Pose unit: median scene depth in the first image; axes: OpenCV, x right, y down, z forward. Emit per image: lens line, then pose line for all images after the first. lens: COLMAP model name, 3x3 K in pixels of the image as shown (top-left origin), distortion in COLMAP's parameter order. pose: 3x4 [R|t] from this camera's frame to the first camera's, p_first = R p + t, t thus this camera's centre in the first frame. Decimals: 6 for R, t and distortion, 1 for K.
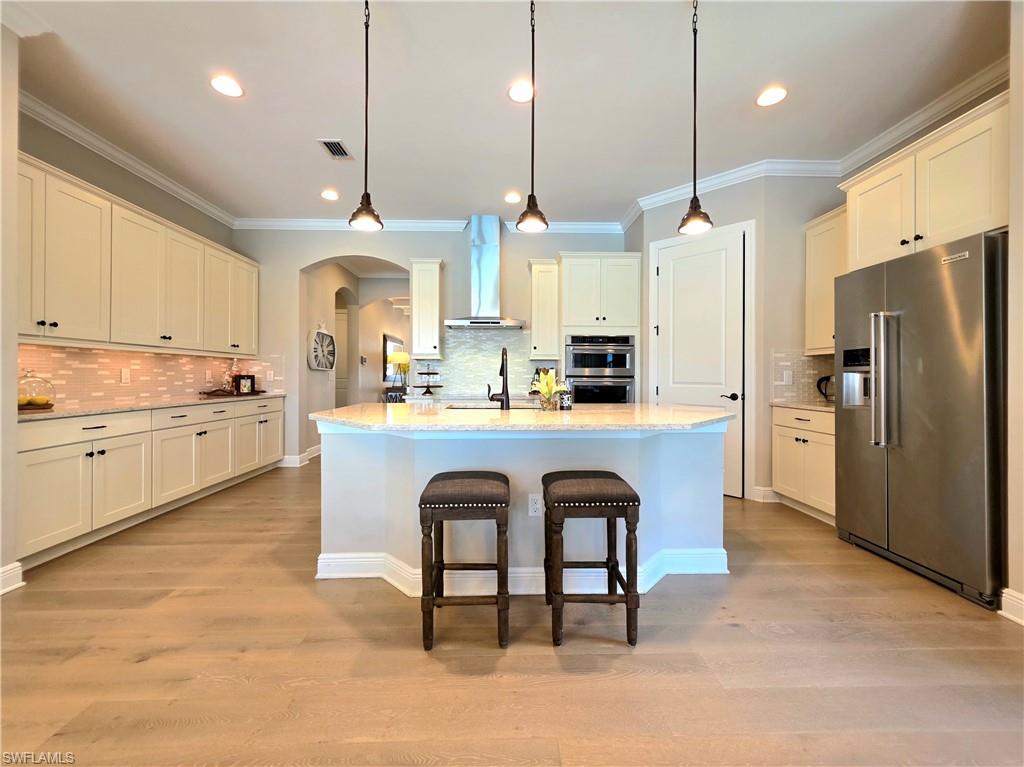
lens RADIAL K [[414.7, 0, 512.3], [0, 414.7, 379.0], [0, 0, 1]] dist [-0.000572, 0.000186]
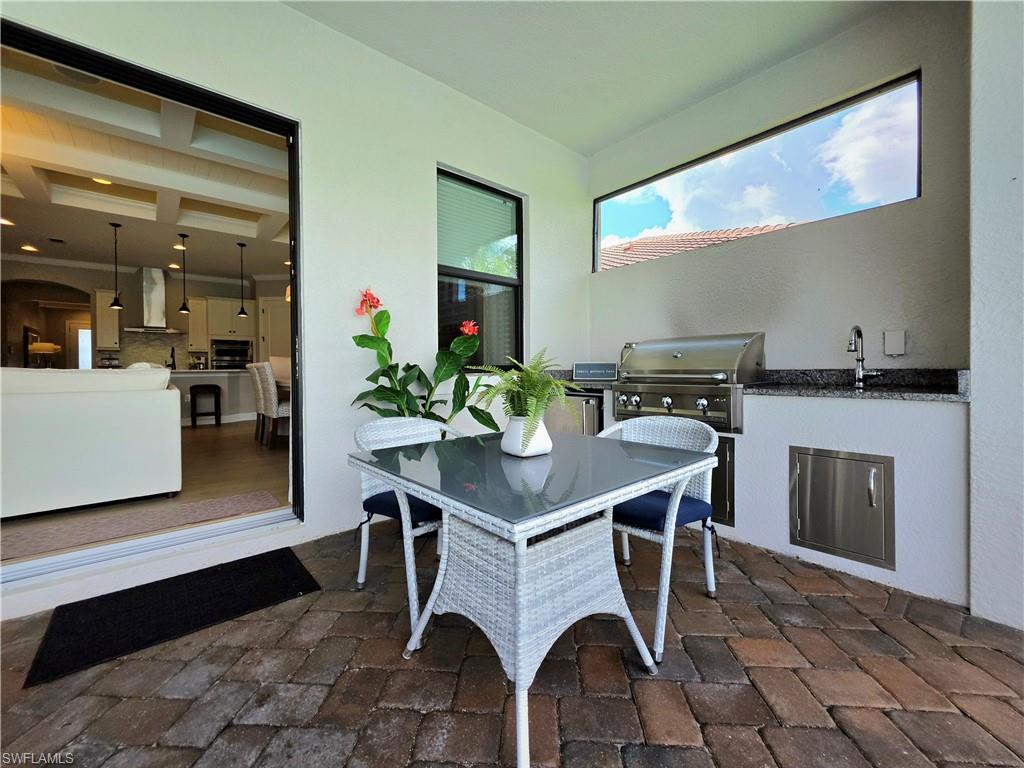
lens RADIAL K [[414.7, 0, 515.6], [0, 414.7, 375.9], [0, 0, 1]] dist [-0.000572, 0.000186]
pose [[0.767350, -0.018420, 0.640964, -0.023403], [0.015305, 0.999829, 0.010411, 0.067099], [-0.641046, 0.001821, 0.767500, -1.409522]]
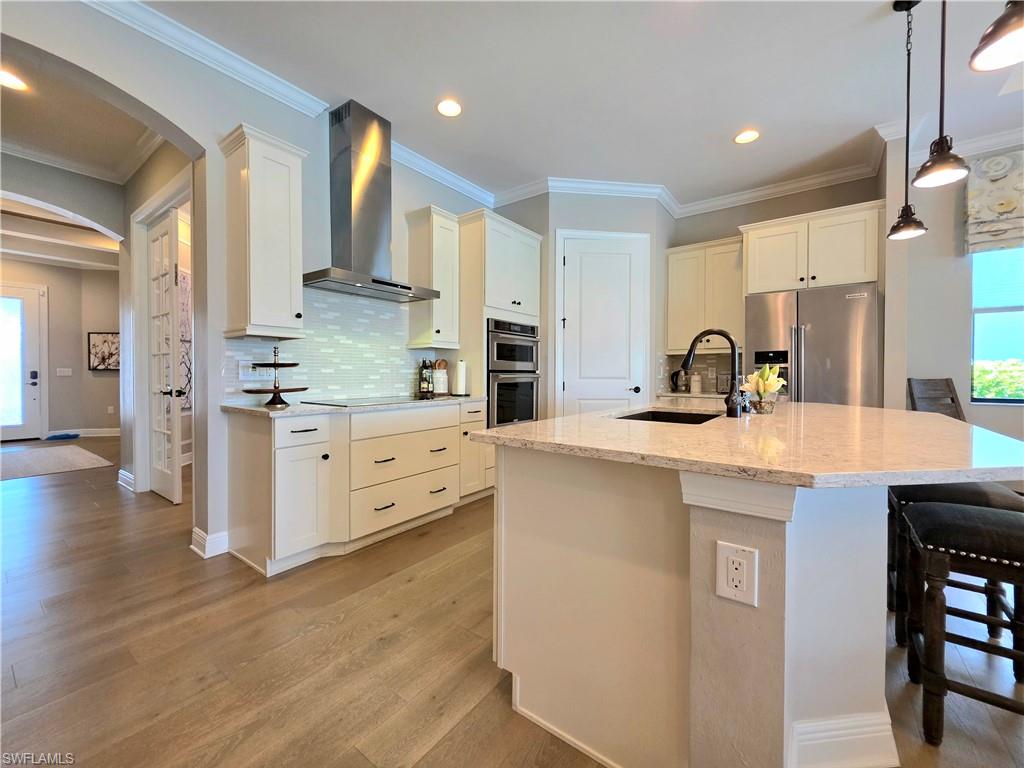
lens RADIAL K [[414.7, 0, 514.4], [0, 414.7, 378.5], [0, 0, 1]] dist [-0.000572, 0.000186]
pose [[0.622108, -0.011389, 0.782849, -0.455916], [0.006139, 0.999934, 0.009669, 0.000138], [-0.782907, -0.001209, 0.622137, 0.480011]]
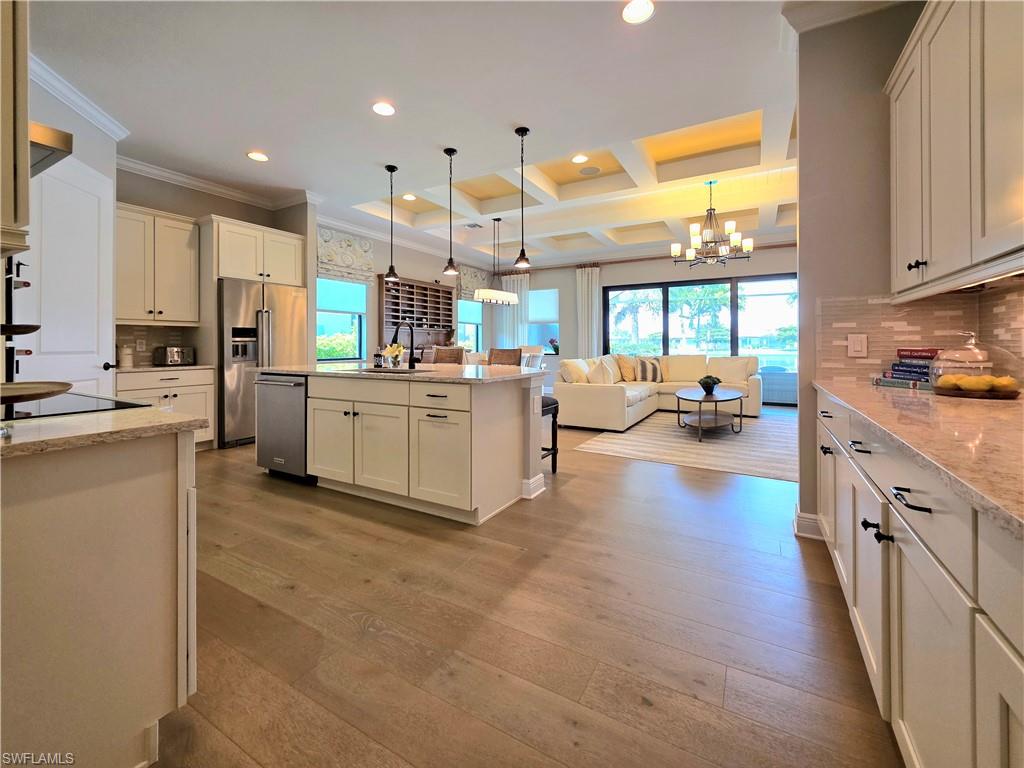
lens RADIAL K [[414.7, 0, 477.8], [0, 414.7, 342.1], [0, 0, 1]] dist [-0.000572, 0.000186]
pose [[-0.806571, 0.003554, 0.591127, -0.551146], [0.003580, 0.999993, -0.001127, -0.005611], [-0.591127, 0.001207, -0.806578, 1.086123]]
